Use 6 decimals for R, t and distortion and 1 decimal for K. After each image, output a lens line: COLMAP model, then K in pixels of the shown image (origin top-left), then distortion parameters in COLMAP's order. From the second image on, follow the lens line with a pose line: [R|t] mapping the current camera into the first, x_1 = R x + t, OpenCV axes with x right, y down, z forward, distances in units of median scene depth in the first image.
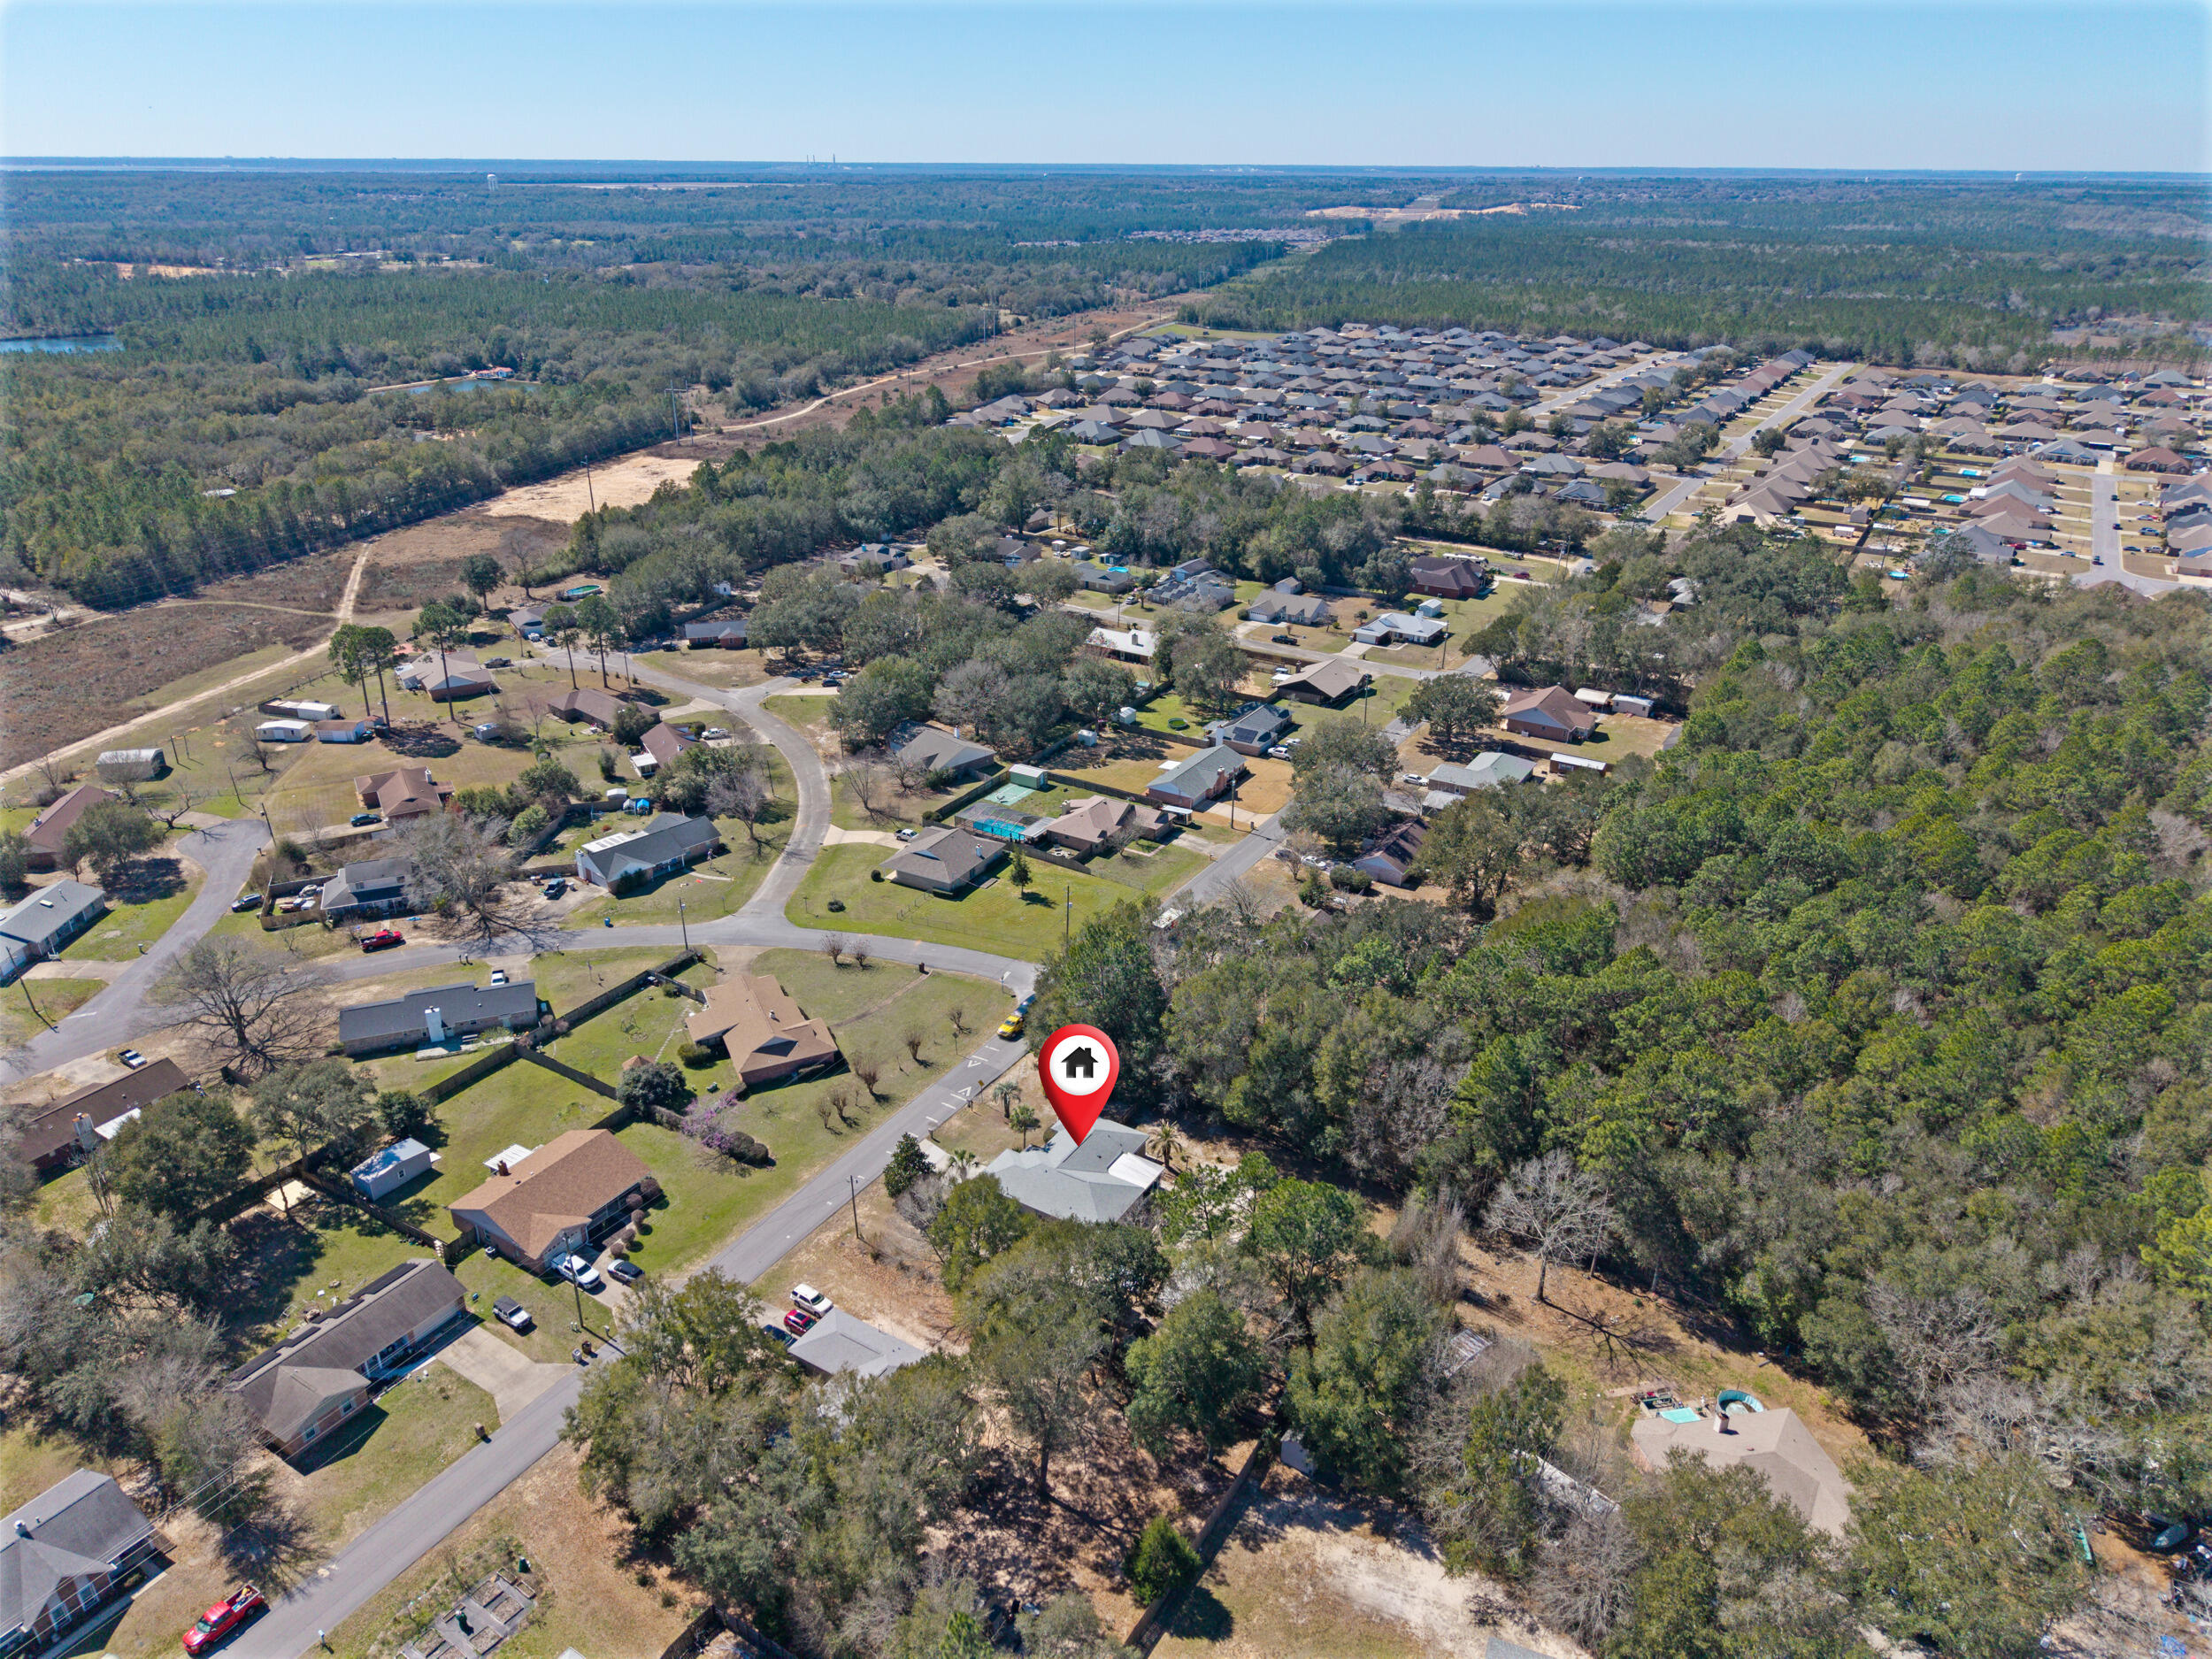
lens RADIAL K [[1469.2, 0, 1102.6], [0, 1469.2, 827.3], [0, 0, 1]] dist [0.029043, -0.035771]
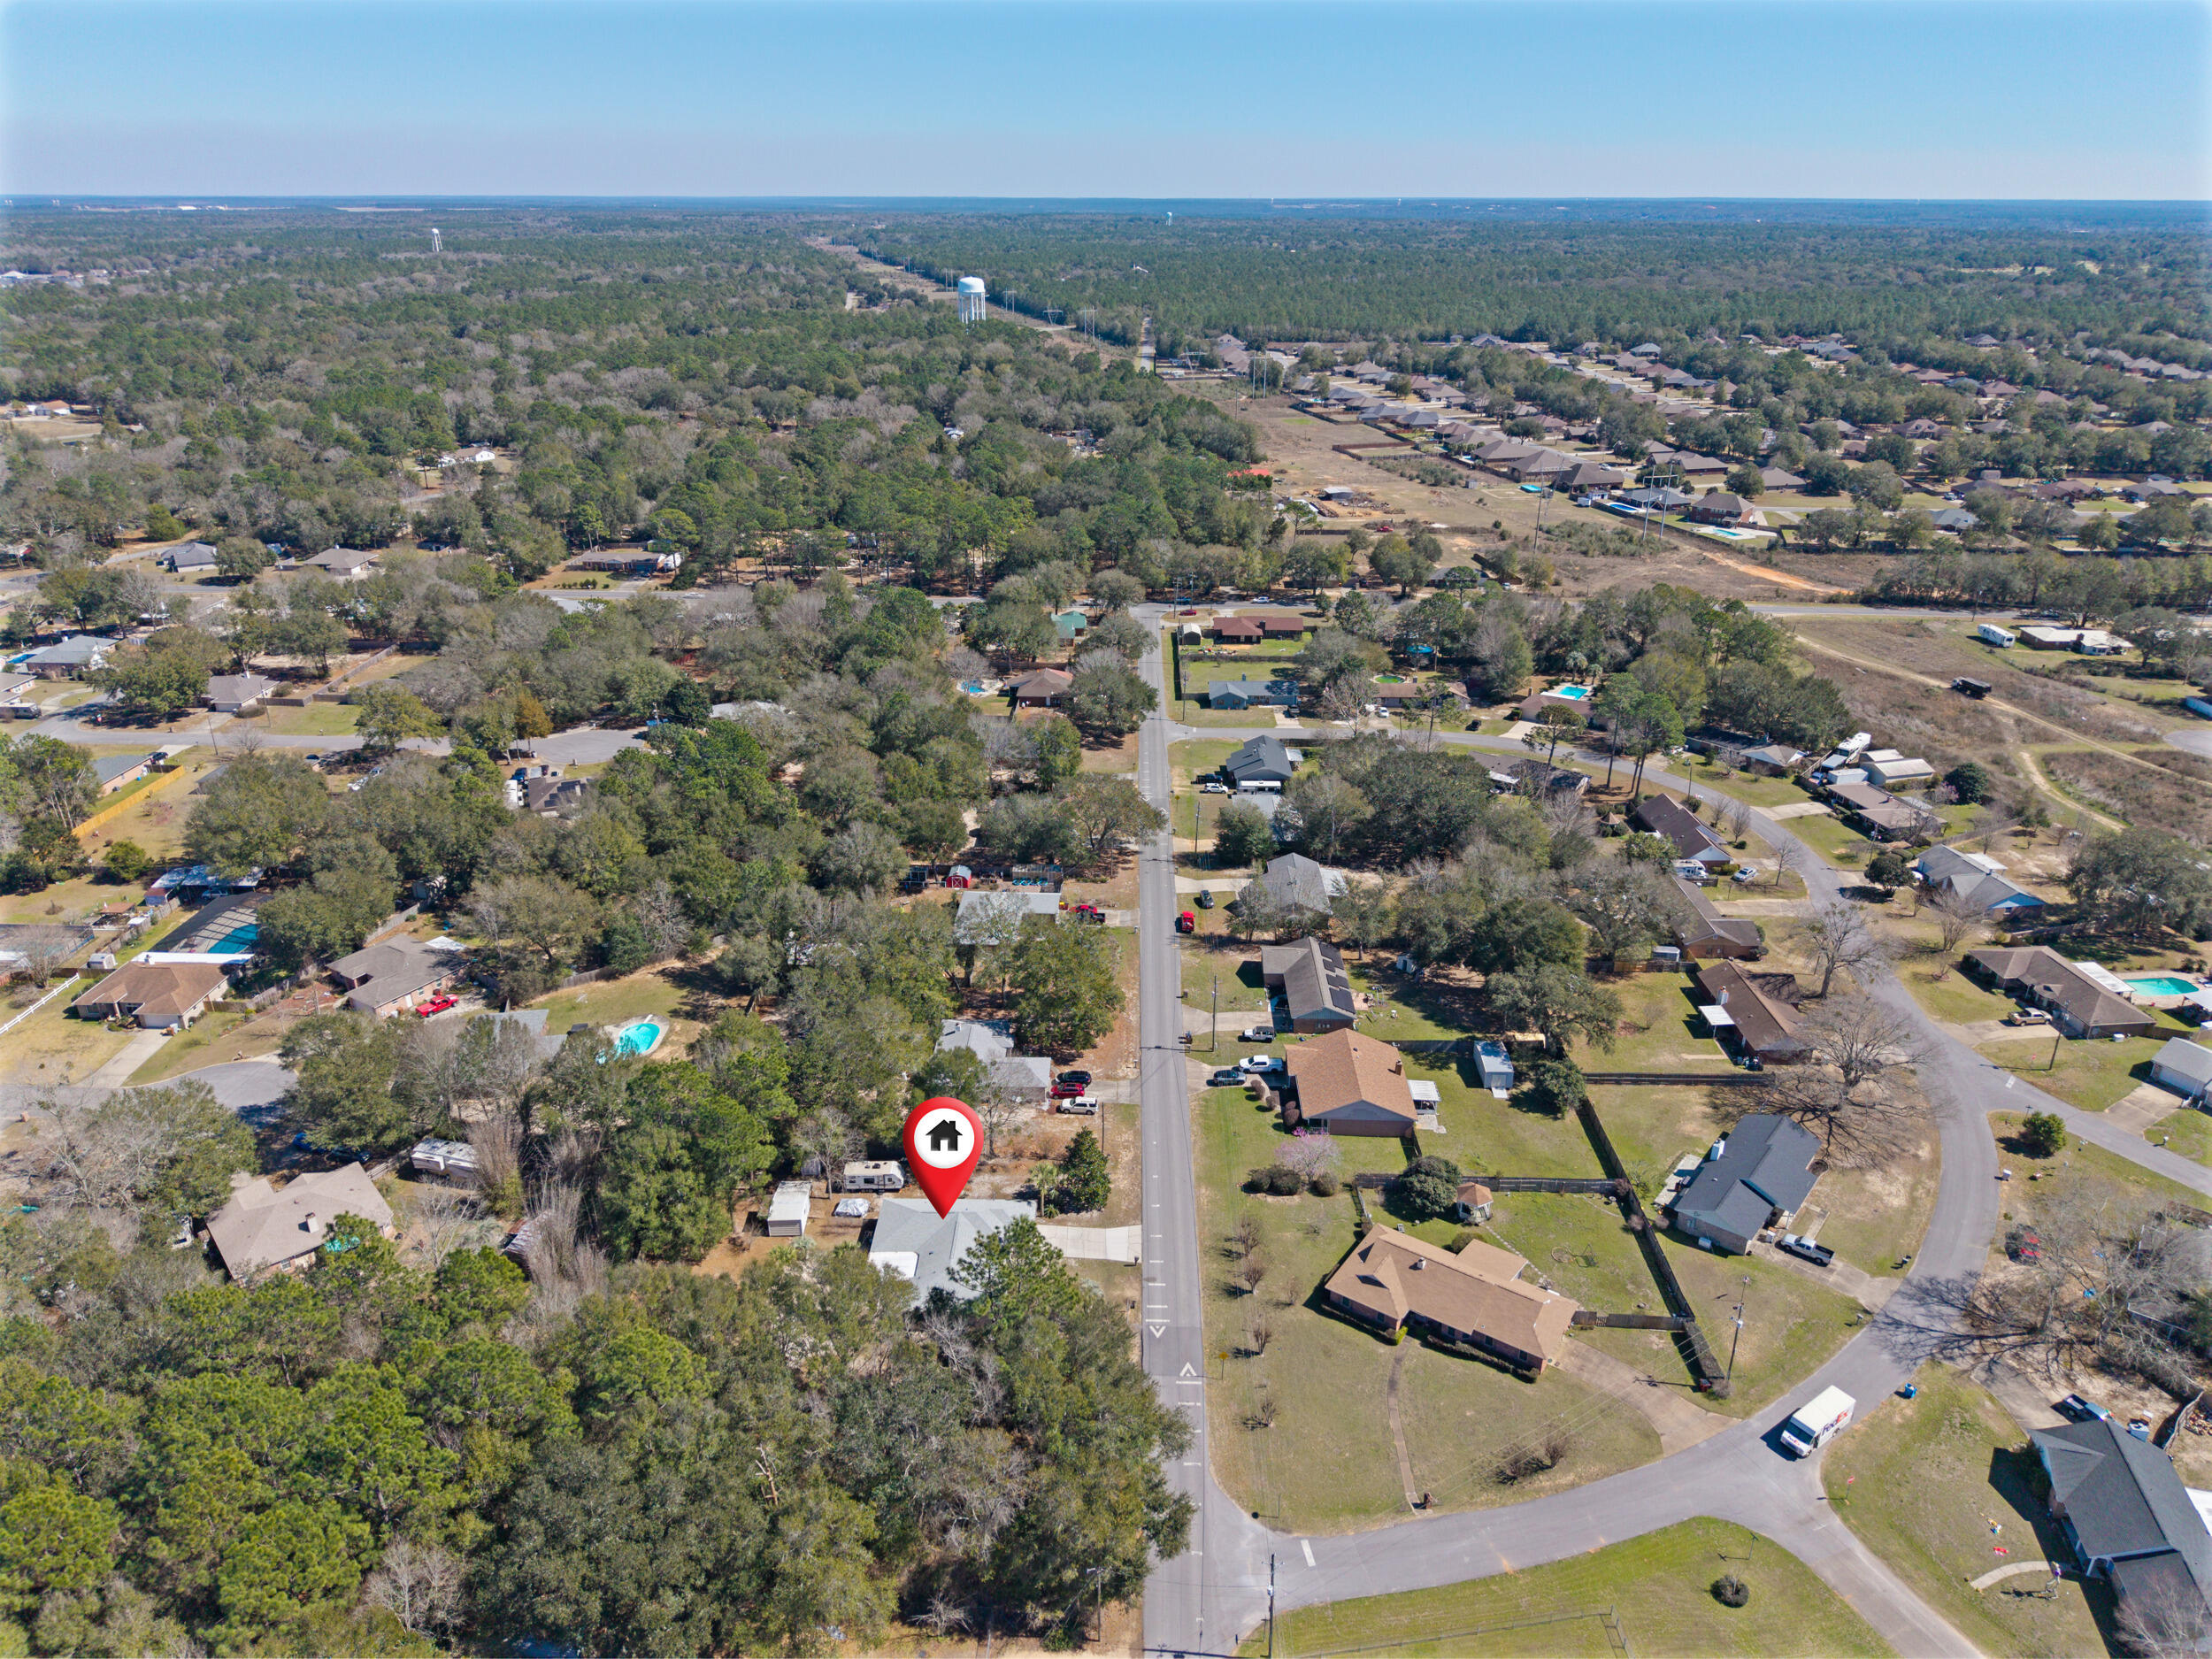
lens RADIAL K [[1469.2, 0, 1102.6], [0, 1469.2, 827.3], [0, 0, 1]] dist [0.029043, -0.035771]
pose [[-0.863770, 0.188777, -0.467189, 0.178822], [-0.216702, 0.697879, 0.682646, -0.386656], [0.454909, 0.690890, -0.561898, 0.862048]]
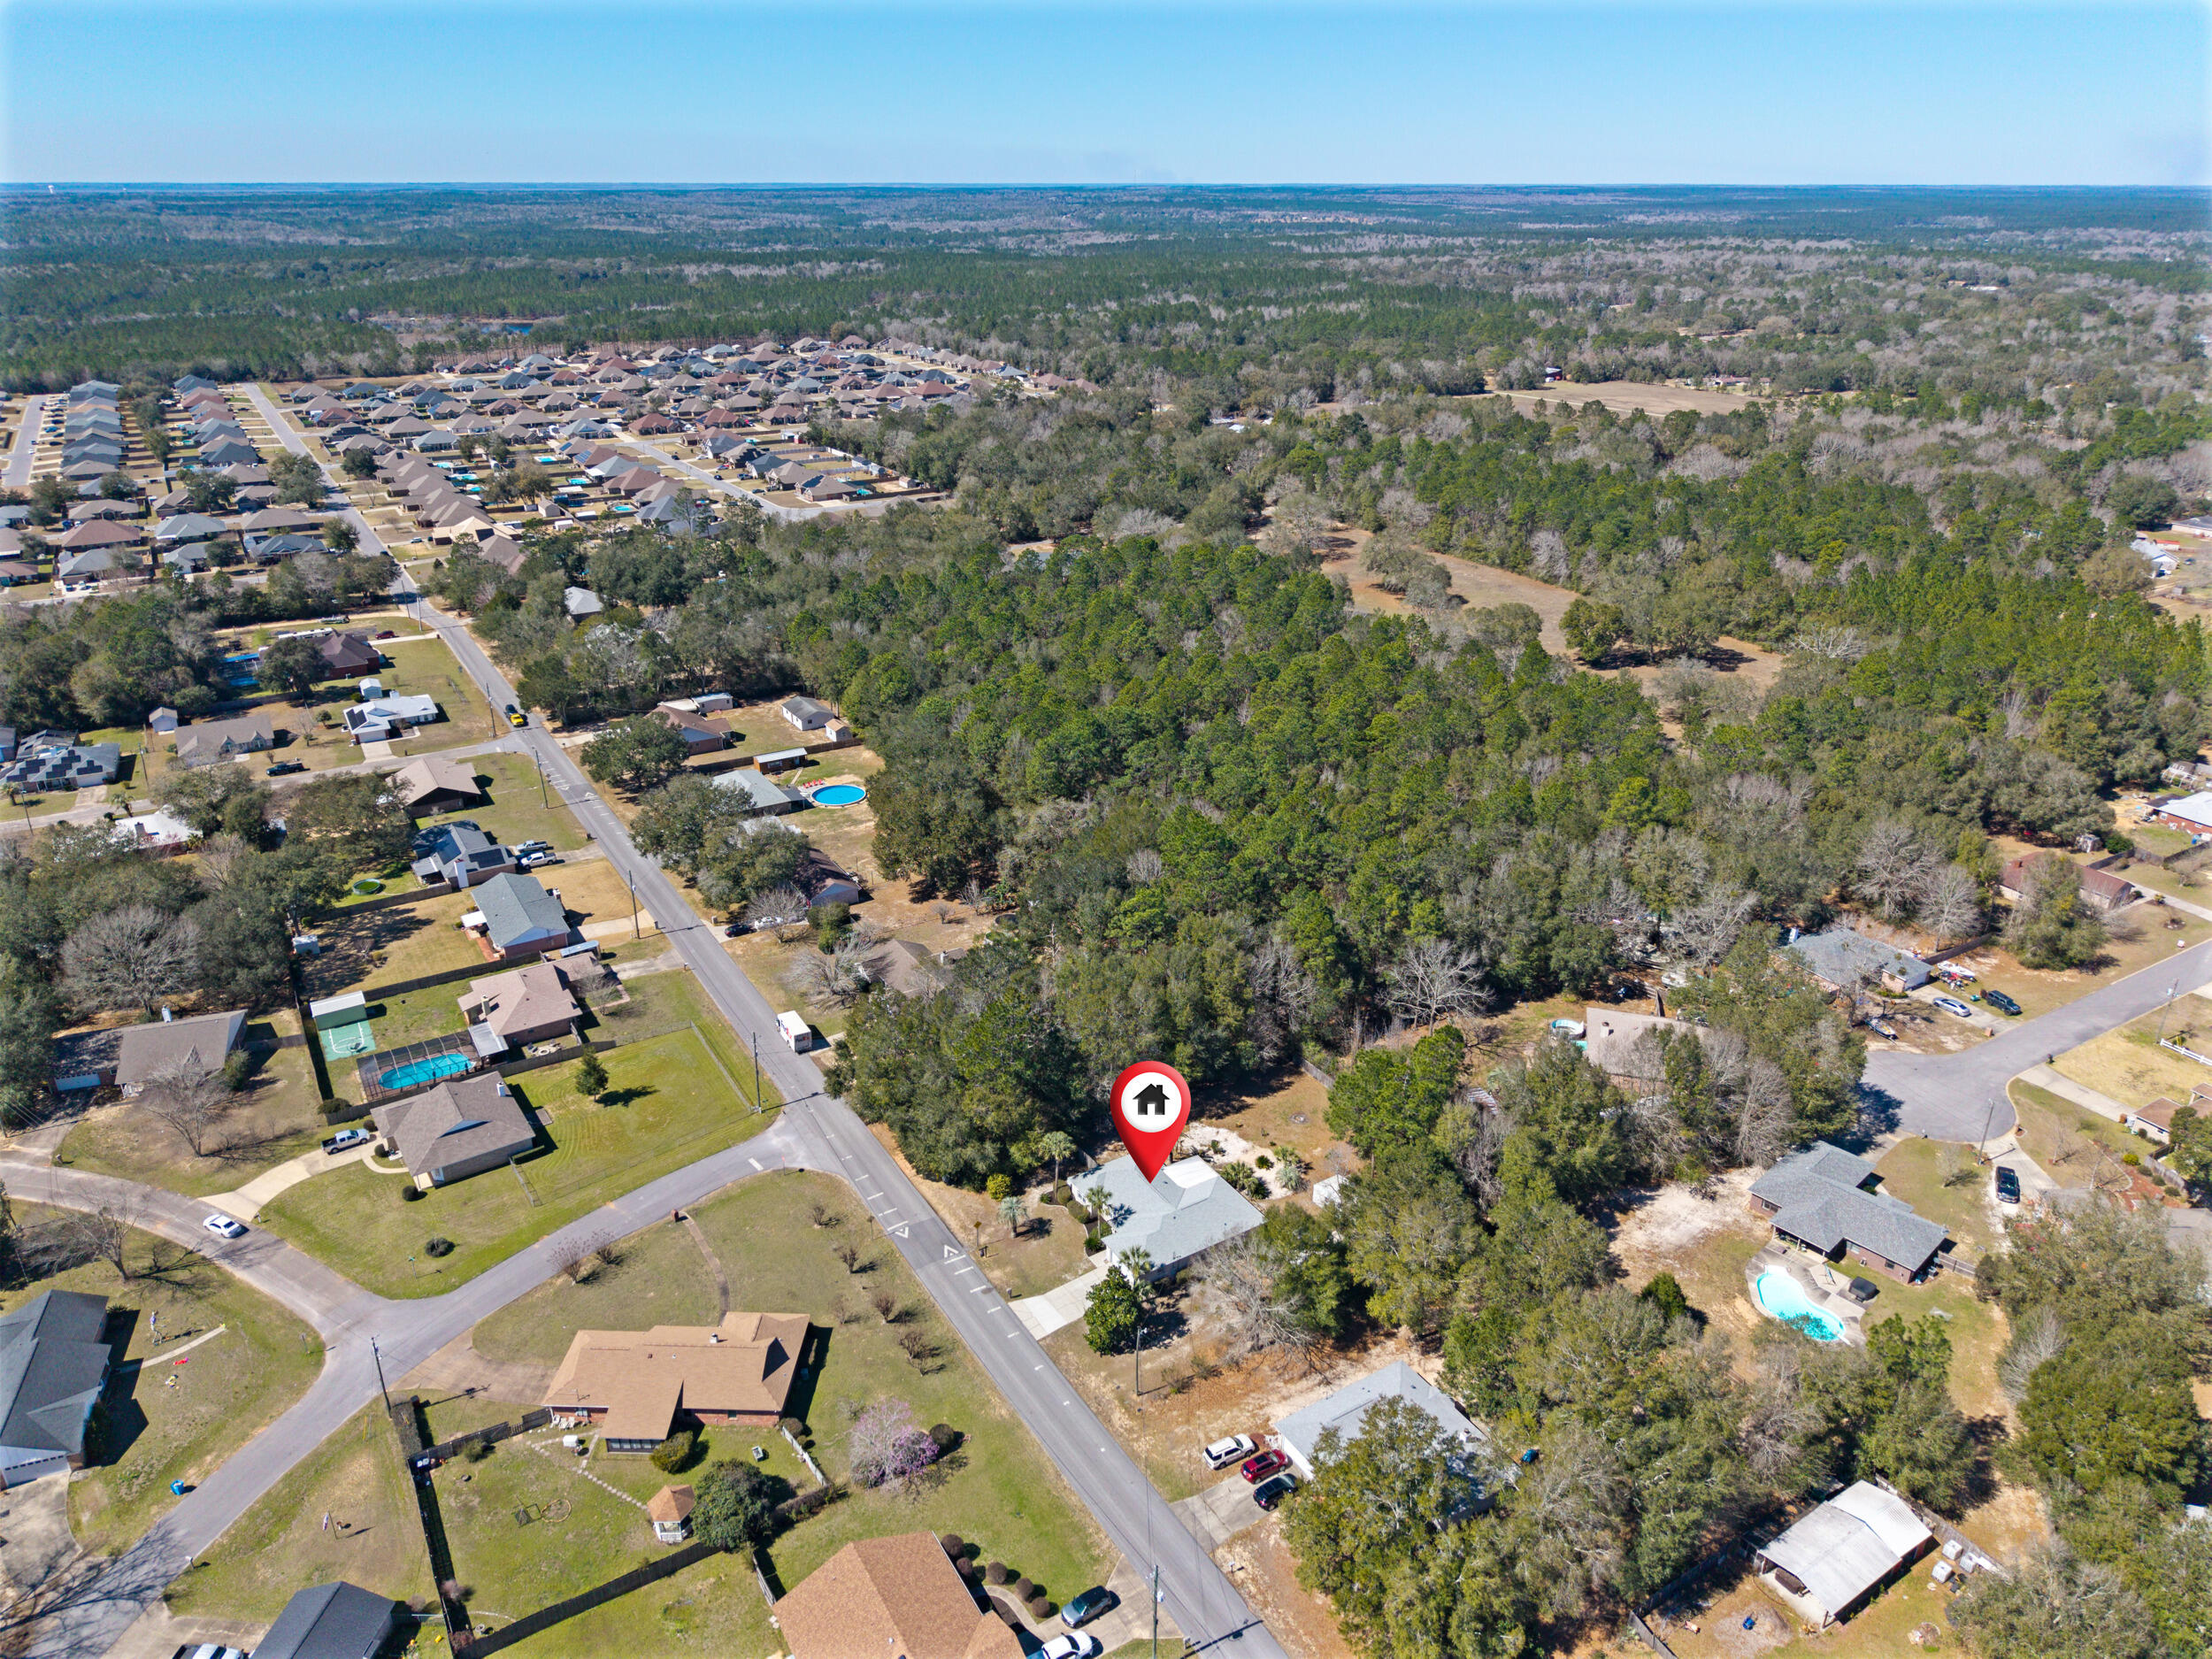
lens RADIAL K [[1469.2, 0, 1102.6], [0, 1469.2, 827.3], [0, 0, 1]] dist [0.029043, -0.035771]
pose [[0.451500, -0.364556, 0.814400, -0.460642], [0.369849, 0.907088, 0.201004, -0.129374], [-0.812009, 0.210452, 0.544381, 0.276801]]
